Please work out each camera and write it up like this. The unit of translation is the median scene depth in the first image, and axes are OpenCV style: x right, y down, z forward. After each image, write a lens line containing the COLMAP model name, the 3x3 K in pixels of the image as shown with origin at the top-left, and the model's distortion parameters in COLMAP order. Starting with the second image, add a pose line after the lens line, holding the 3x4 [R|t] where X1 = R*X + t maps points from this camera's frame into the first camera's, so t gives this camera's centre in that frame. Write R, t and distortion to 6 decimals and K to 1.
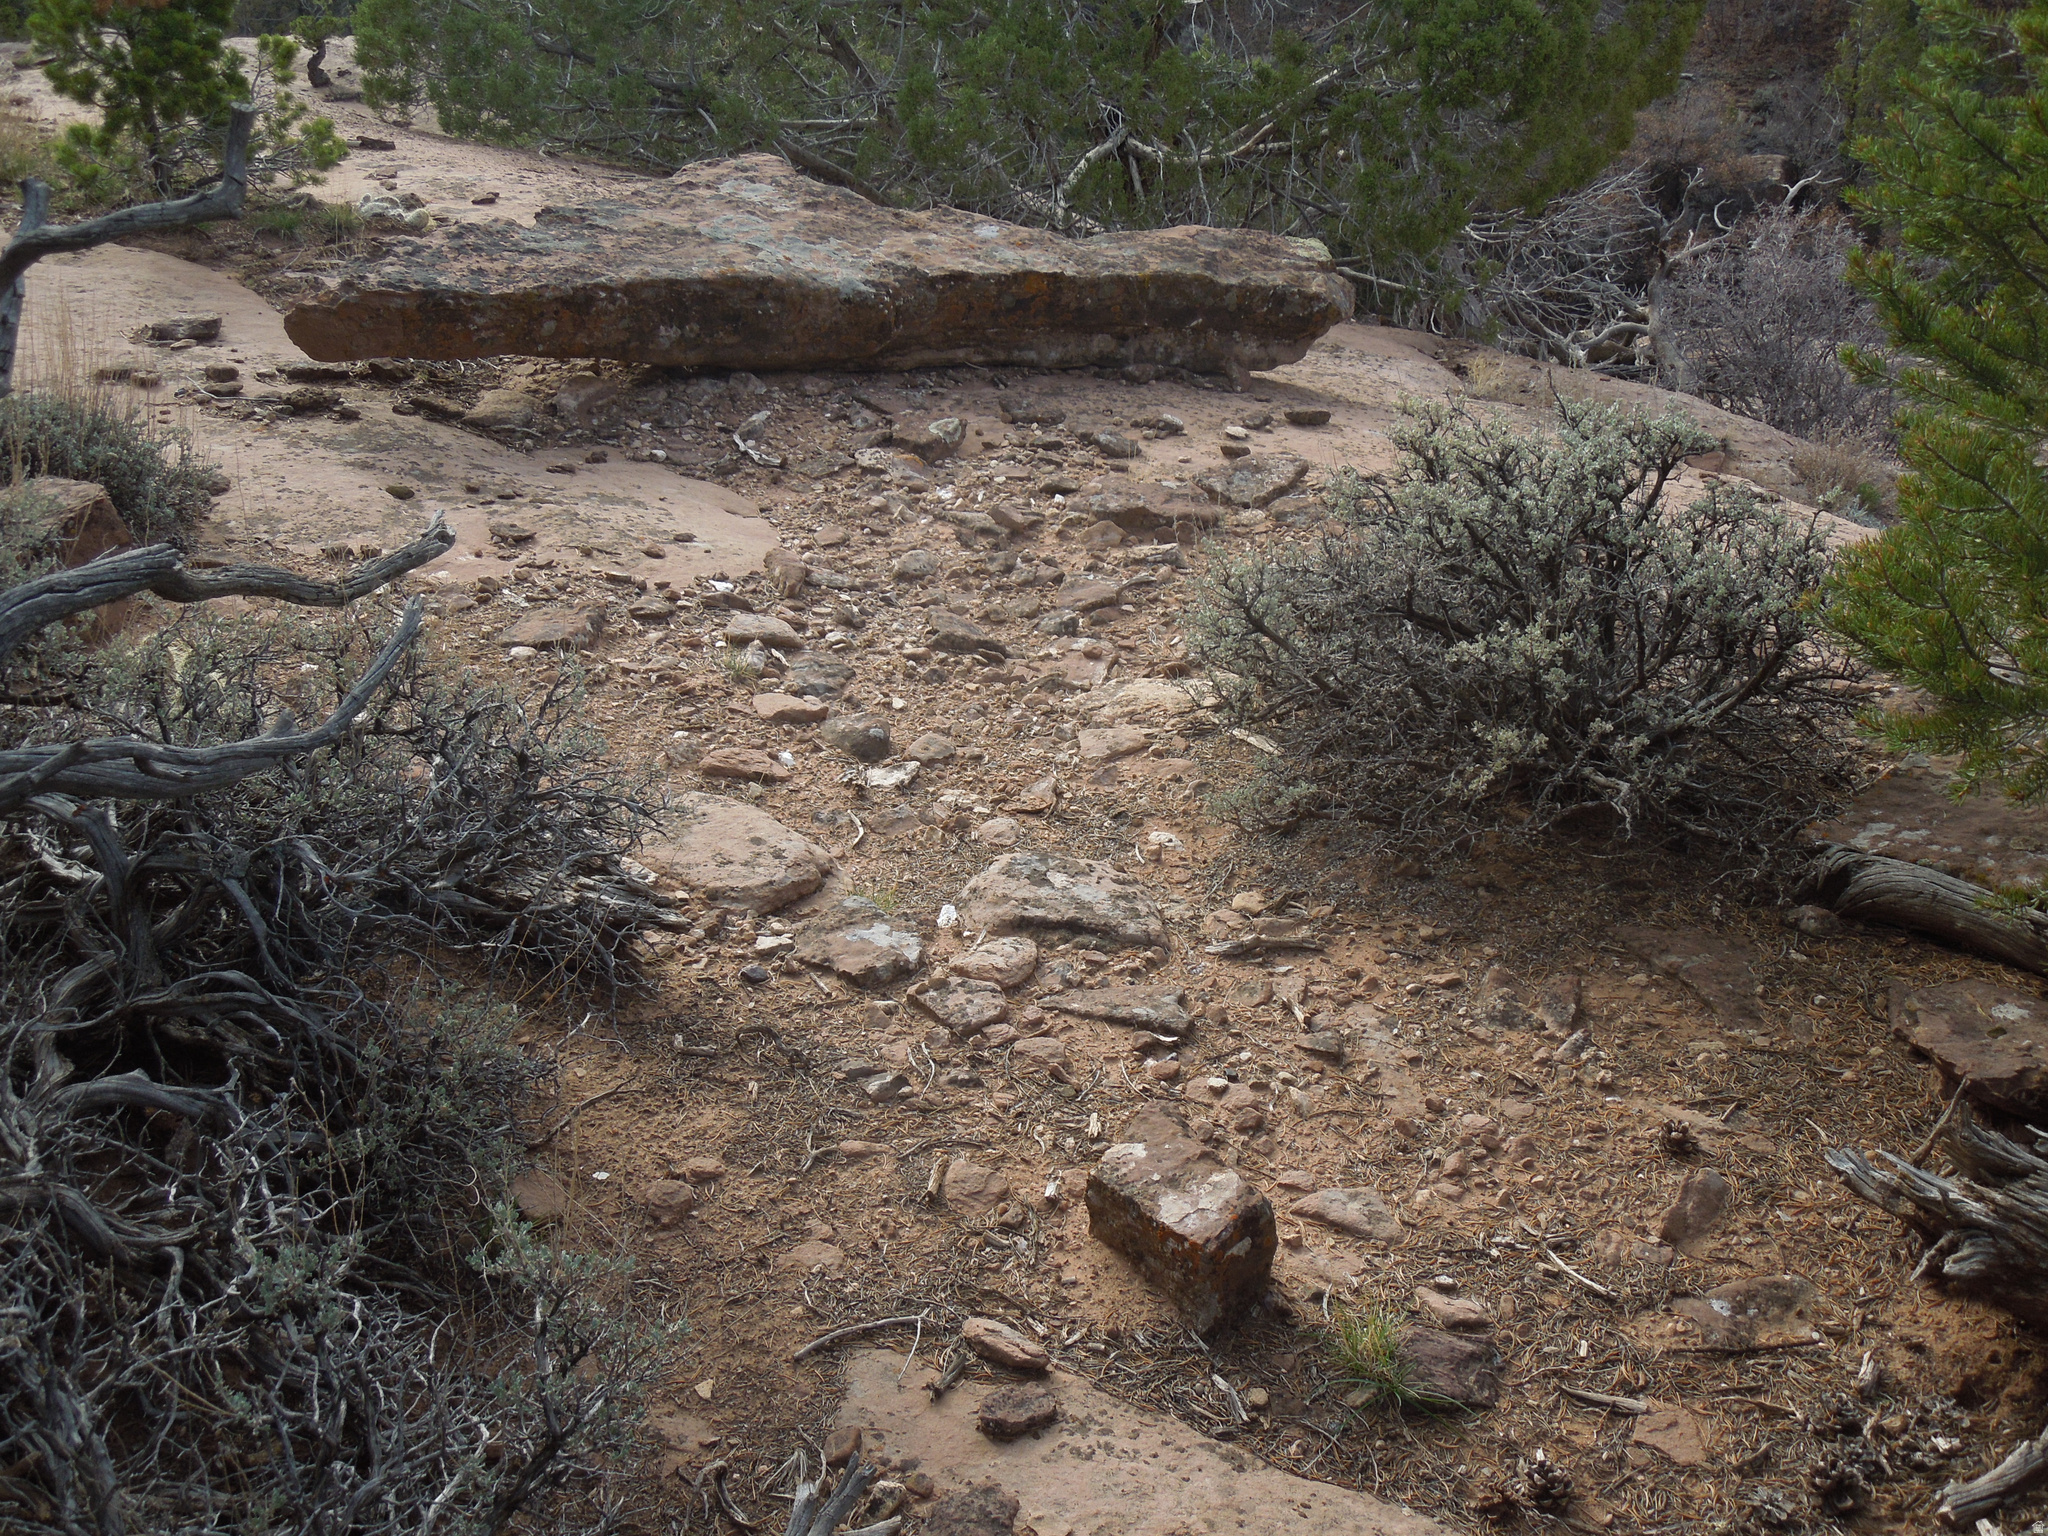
lens RADIAL K [[2359.1, 0, 1039.6], [0, 2359.1, 767.9], [0, 0, 1]] dist [-0.049137, 0.012790]
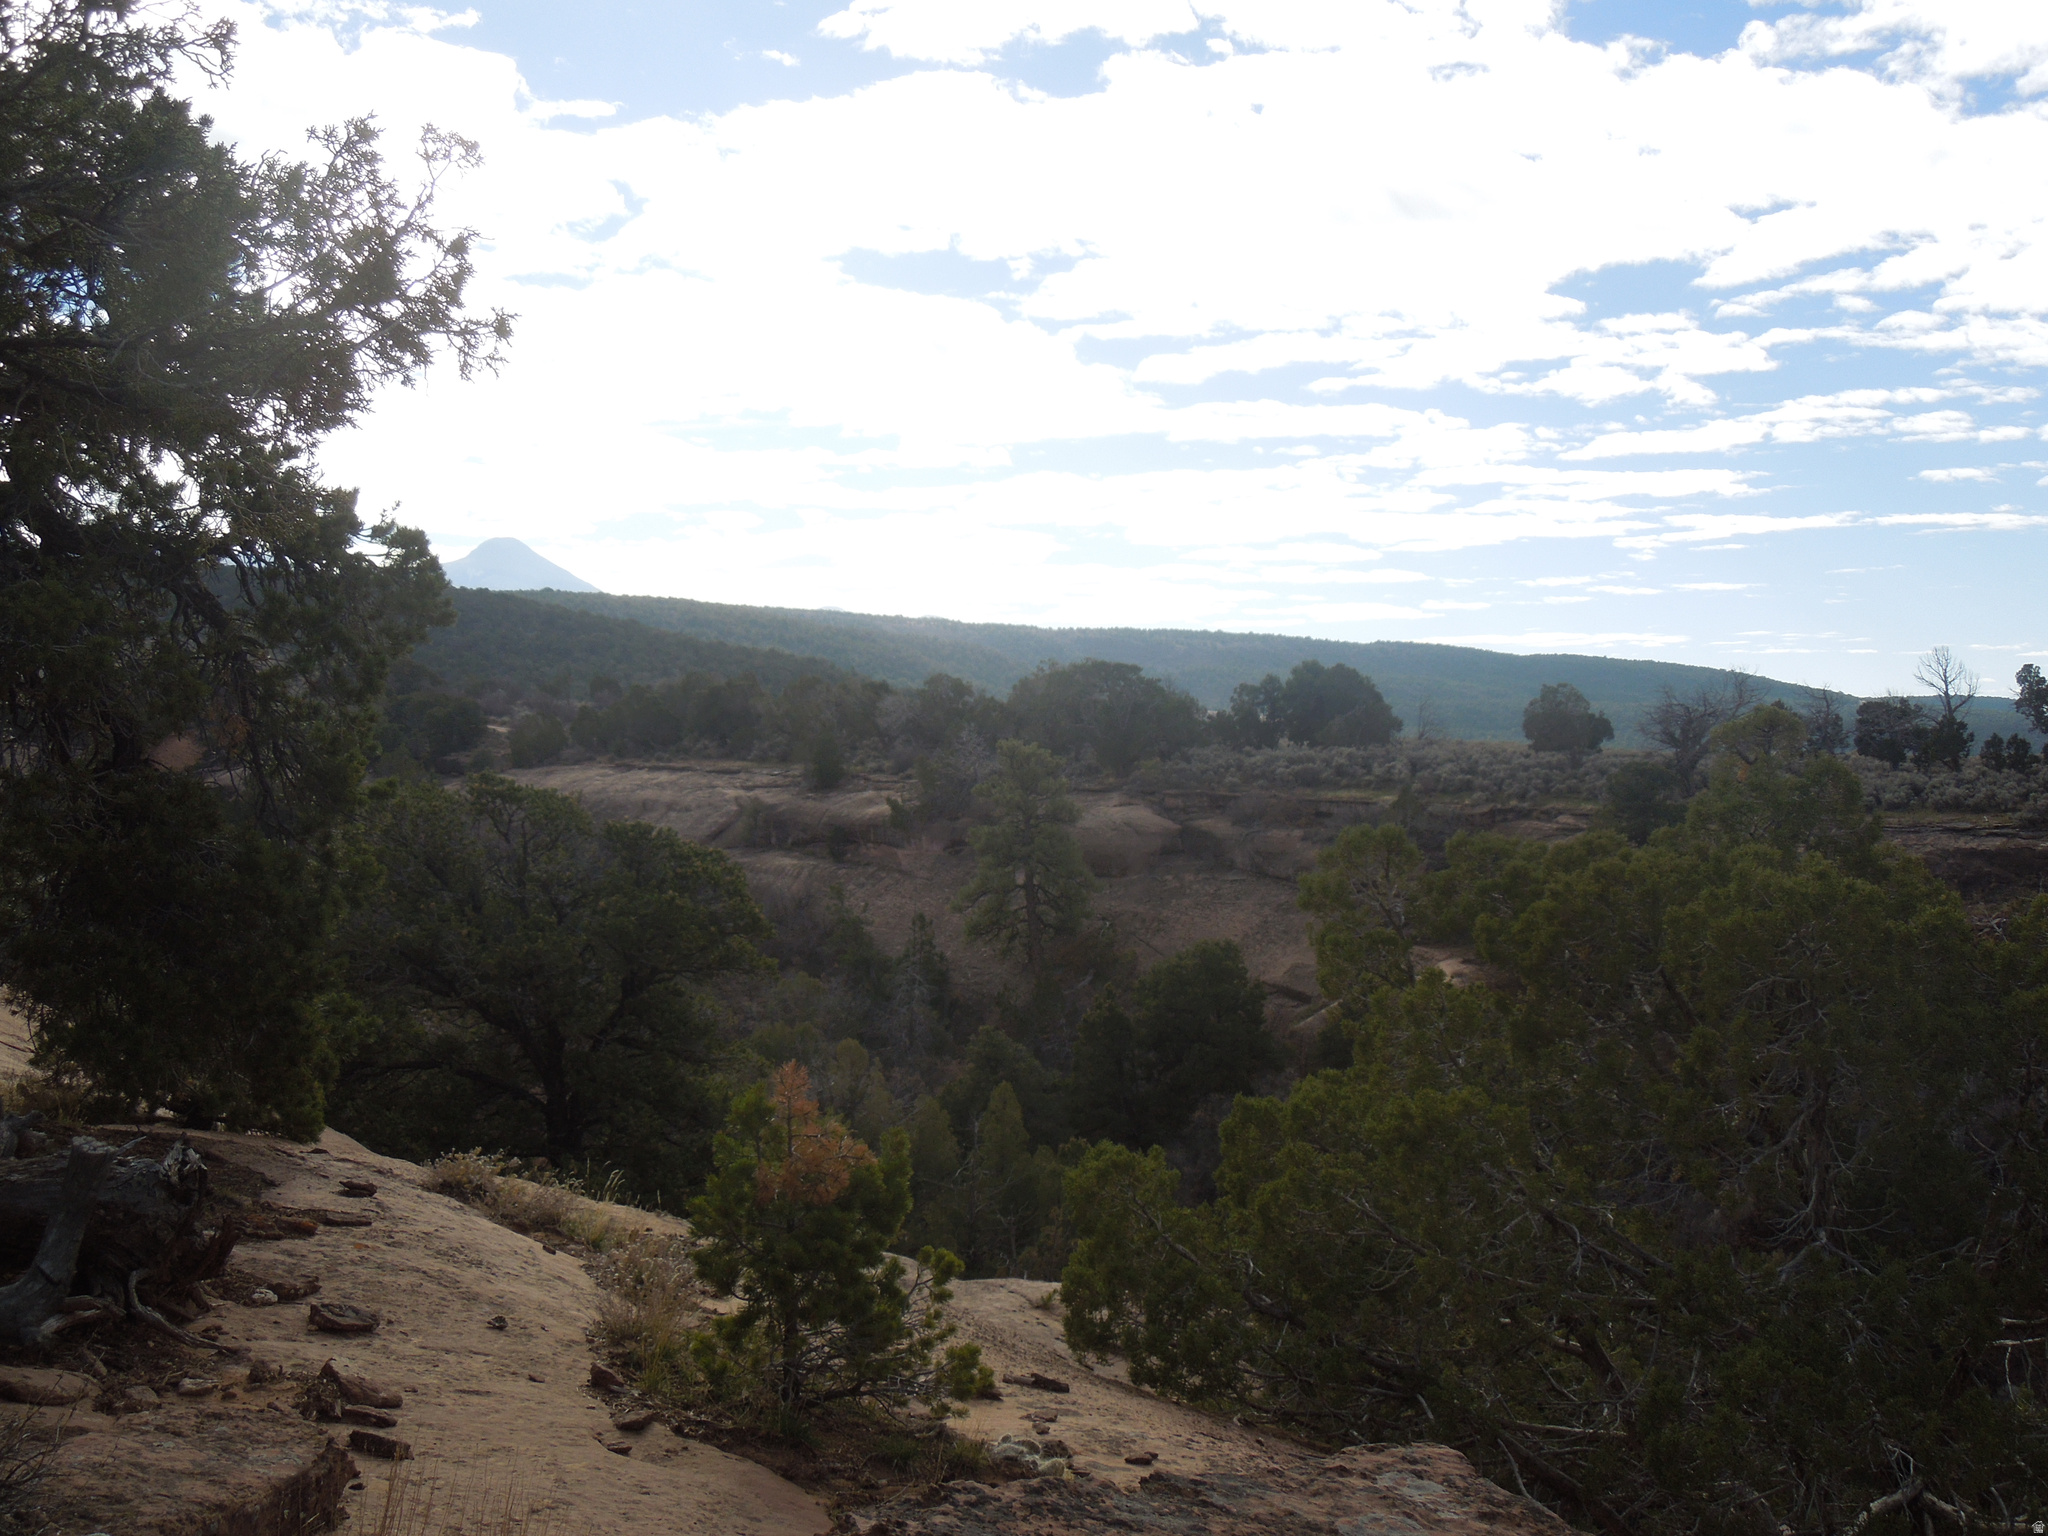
lens RADIAL K [[2351.7, 0, 1037.7], [0, 2351.7, 762.0], [0, 0, 1]] dist [-0.042706, 0.009361]
pose [[0.942084, 0.034888, -0.333558, 0.012422], [-0.201896, 0.853162, -0.480992, -0.038390], [0.267798, 0.520479, 0.810794, 0.154920]]
